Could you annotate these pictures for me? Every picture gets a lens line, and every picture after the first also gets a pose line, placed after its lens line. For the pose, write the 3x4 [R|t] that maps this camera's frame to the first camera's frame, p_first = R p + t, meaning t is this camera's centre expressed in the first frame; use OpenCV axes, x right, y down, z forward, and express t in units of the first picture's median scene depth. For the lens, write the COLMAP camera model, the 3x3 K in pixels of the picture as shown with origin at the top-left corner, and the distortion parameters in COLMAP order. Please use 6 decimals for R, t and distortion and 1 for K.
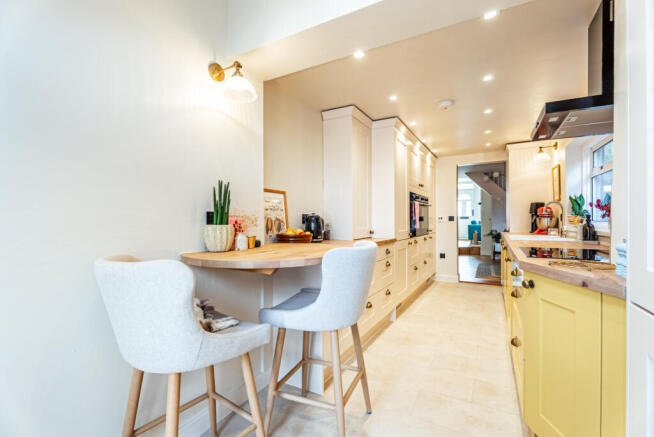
lens RADIAL K [[299.2, 0, 327.0], [0, 299.2, 218.5], [0, 0, 1]] dist [0.001567, 0.000083]
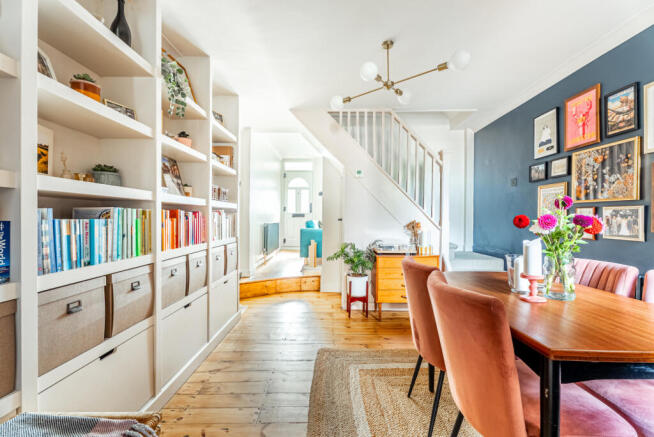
lens RADIAL K [[299.2, 0, 327.0], [0, 299.2, 218.5], [0, 0, 1]] dist [0.001567, 0.000083]
pose [[0.882667, -0.002837, 0.469991, 0.261410], [-0.000491, 0.999976, 0.006959, -0.001074], [-0.469999, -0.006373, 0.882644, 0.505757]]
